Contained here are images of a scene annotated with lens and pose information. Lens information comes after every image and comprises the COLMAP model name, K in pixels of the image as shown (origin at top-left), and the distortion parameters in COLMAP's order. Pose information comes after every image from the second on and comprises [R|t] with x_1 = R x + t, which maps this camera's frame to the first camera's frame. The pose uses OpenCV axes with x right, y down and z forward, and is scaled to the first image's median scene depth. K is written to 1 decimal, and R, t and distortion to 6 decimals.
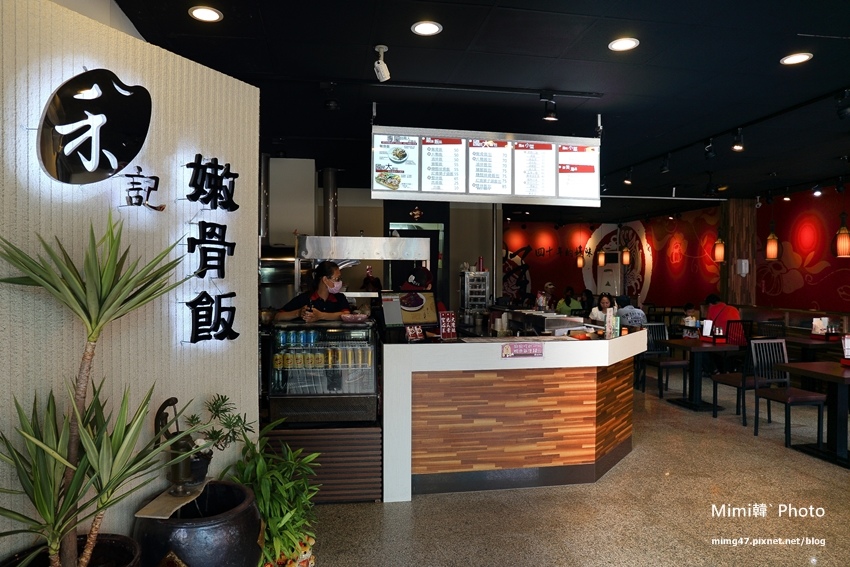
lens RADIAL K [[642.1, 0, 425.0], [0, 642.1, 283.5], [0, 0, 1]] dist [-0.004030, 0.006054]
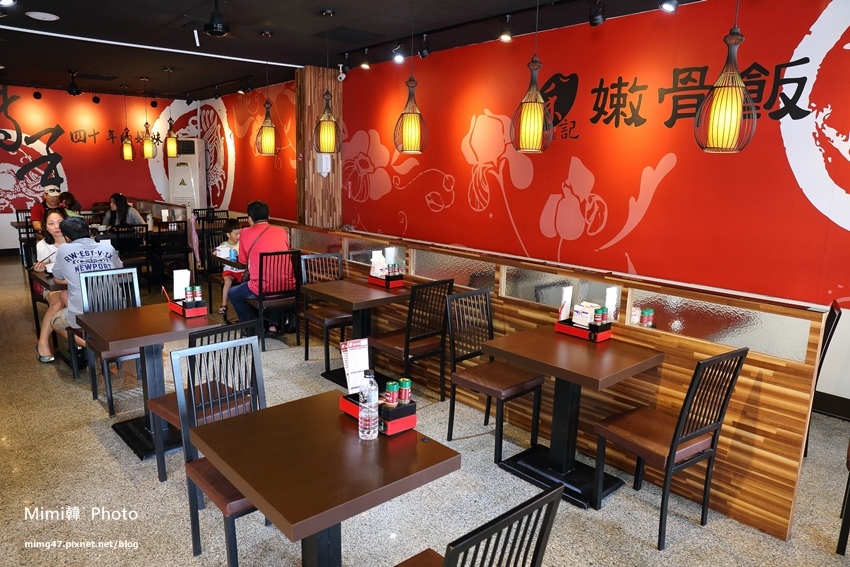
lens RADIAL K [[642.1, 0, 425.0], [0, 642.1, 283.5], [0, 0, 1]] dist [-0.004030, 0.006054]
pose [[0.874471, -0.079192, 0.478571, 0.204182], [-0.002773, 0.985752, 0.168185, -0.012116], [-0.485071, -0.148400, 0.861791, 0.251365]]
